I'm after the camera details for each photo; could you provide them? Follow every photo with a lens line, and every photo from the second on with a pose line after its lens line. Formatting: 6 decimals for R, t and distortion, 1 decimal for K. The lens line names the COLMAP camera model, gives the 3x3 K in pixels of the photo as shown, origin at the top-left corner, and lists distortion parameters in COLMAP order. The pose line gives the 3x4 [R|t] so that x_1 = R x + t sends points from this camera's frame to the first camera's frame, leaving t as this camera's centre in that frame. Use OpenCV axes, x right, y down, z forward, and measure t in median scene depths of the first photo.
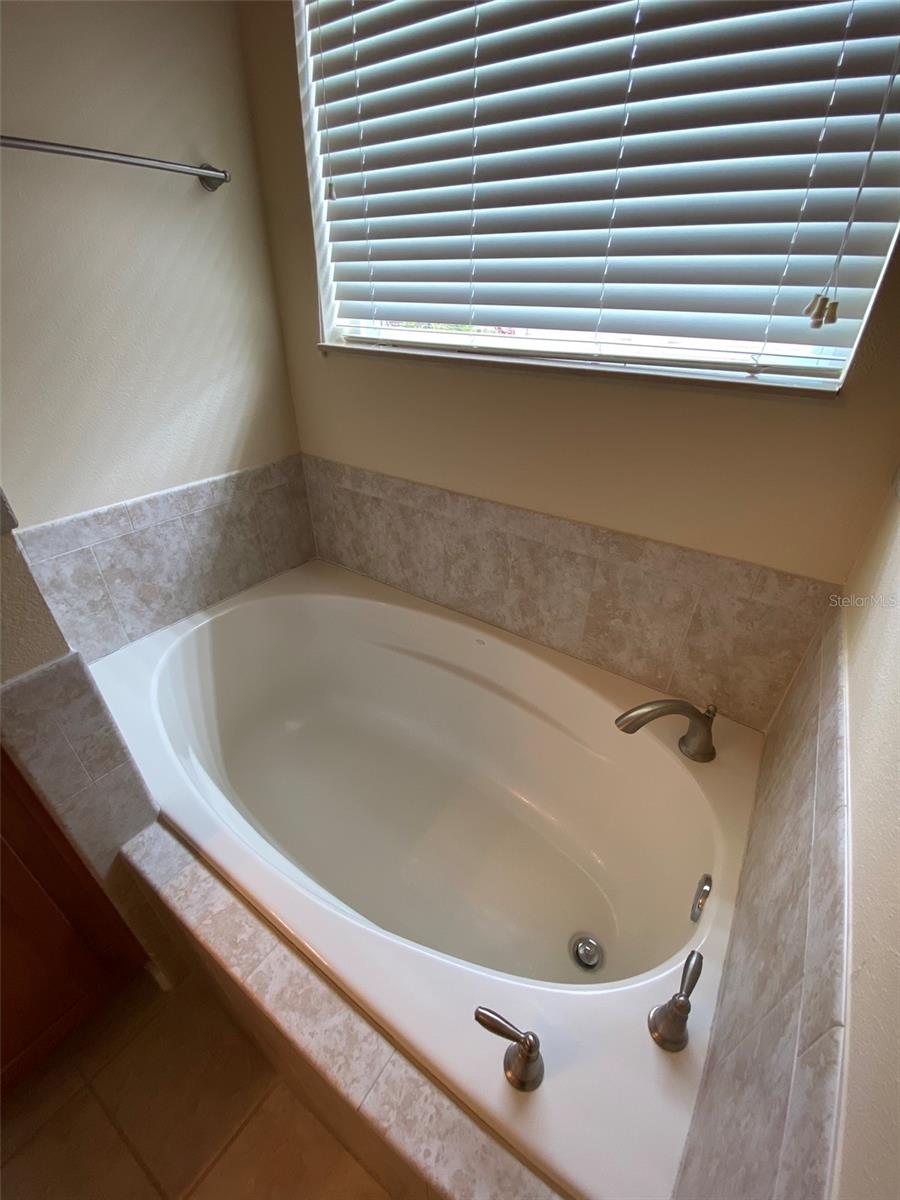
lens RADIAL K [[486.3, 0, 450.0], [0, 486.3, 600.0], [0, 0, 1]] dist [0.049068, -0.035574]
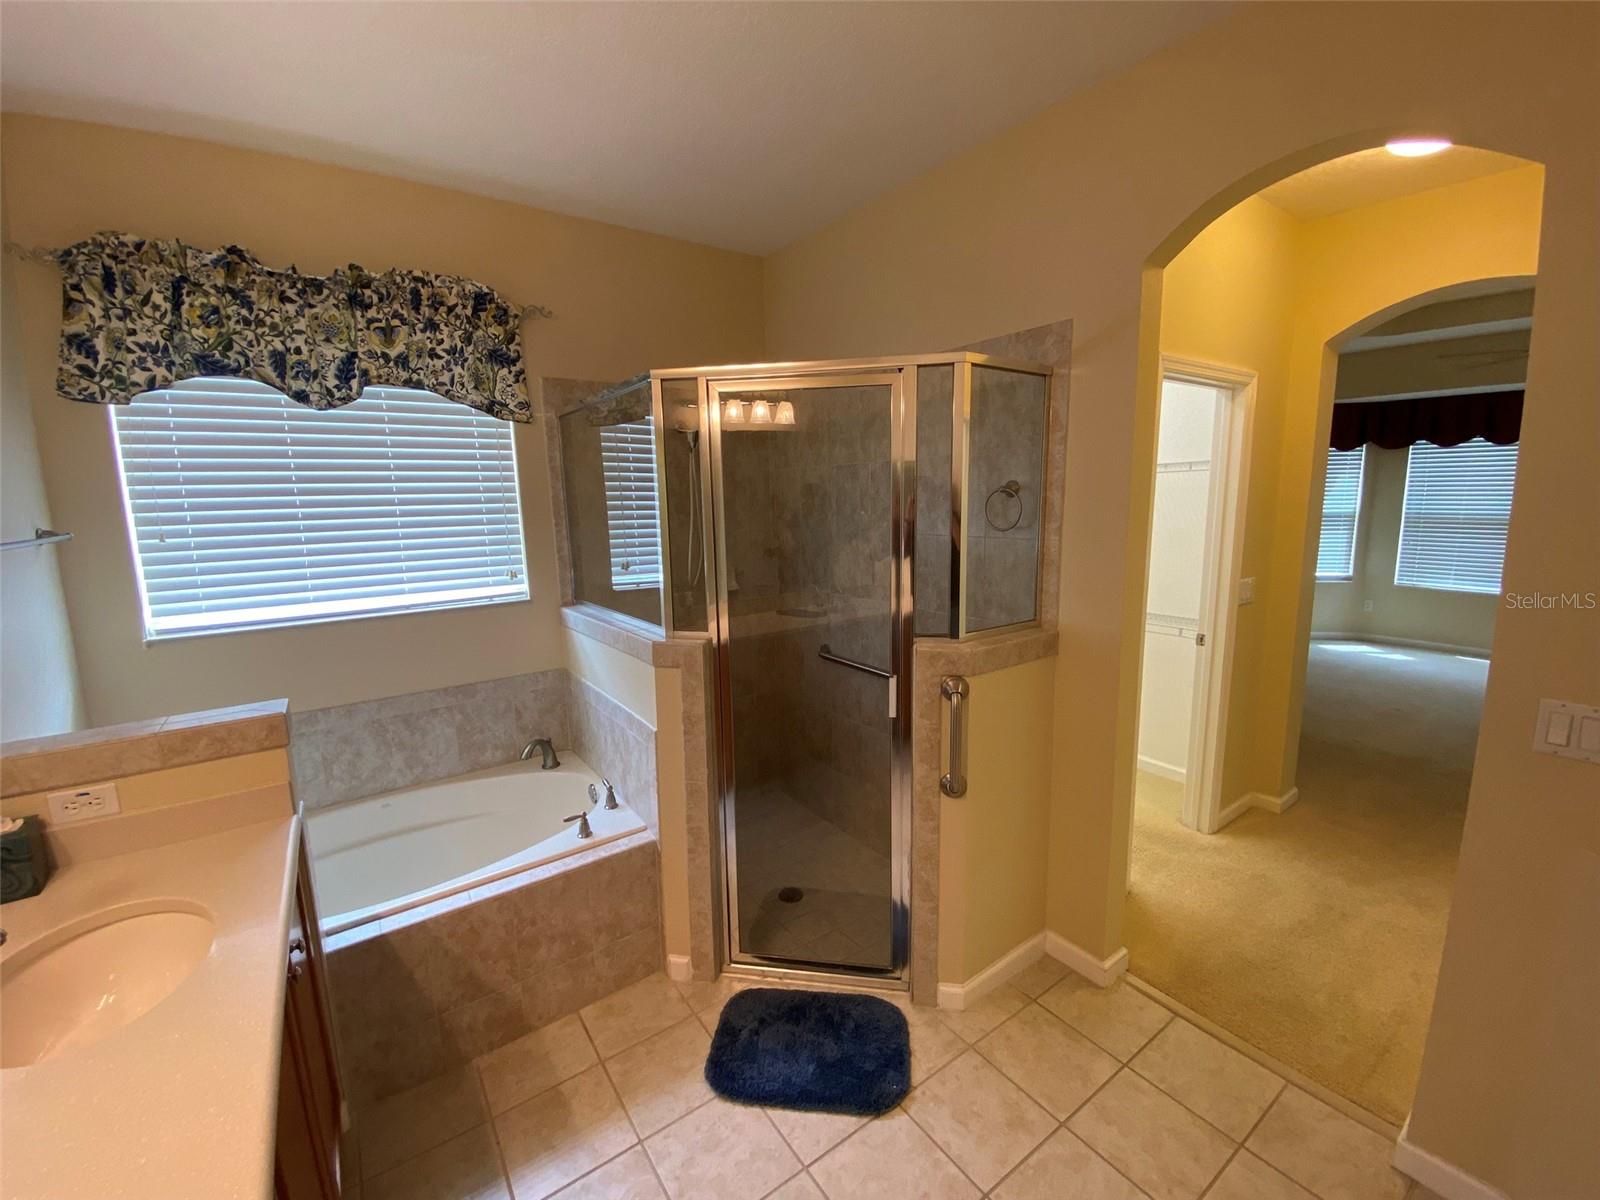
lens RADIAL K [[654.8, 0, 797.3], [0, 654.8, 596.0], [0, 0, 1]] dist [0.021047, -0.020698]
pose [[0.344029, -0.173130, 0.922860, -1.187644], [0.514918, 0.856670, -0.031242, 0.248587], [-0.785177, 0.485945, 0.383867, -0.900645]]
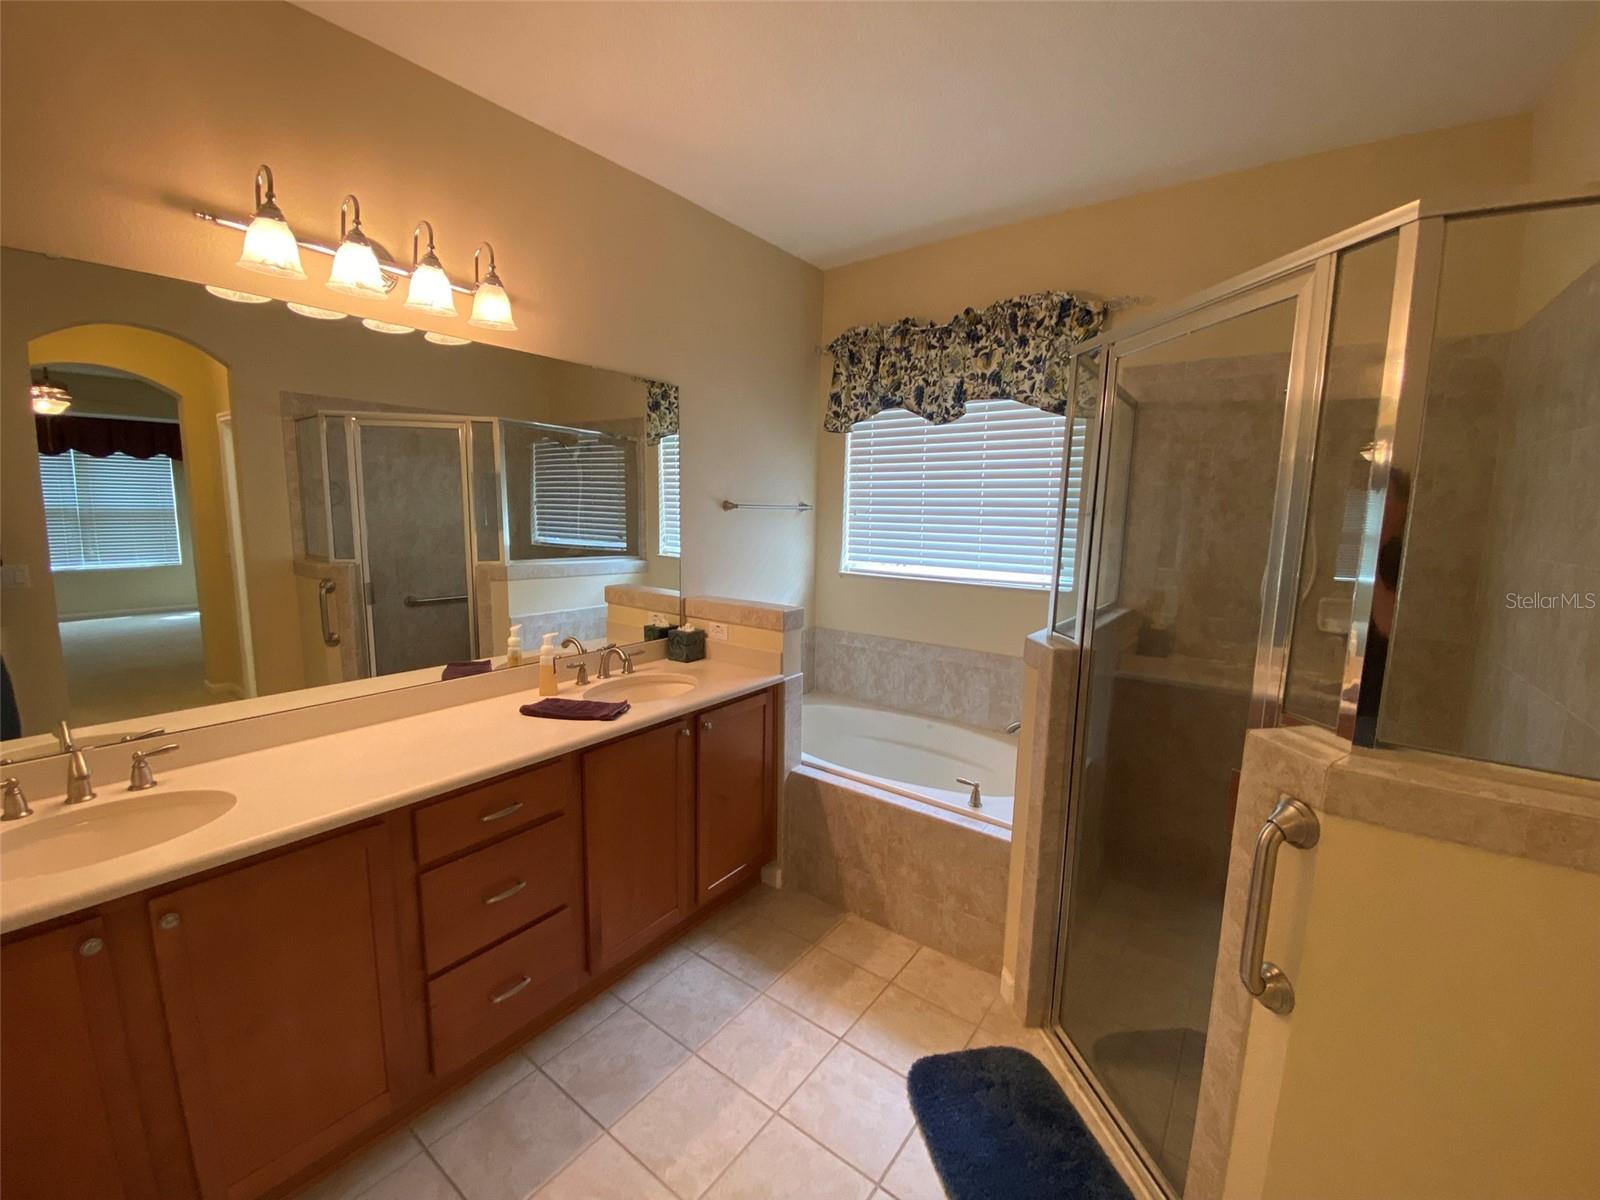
lens RADIAL K [[648.3, 0, 790.3], [0, 648.3, 595.6], [0, 0, 1]] dist [0.049543, -0.036125]
pose [[0.999041, 0.006056, -0.043371, -0.356339], [-0.023050, 0.914812, -0.403223, 0.647981], [0.037234, 0.403835, 0.914074, -1.402905]]
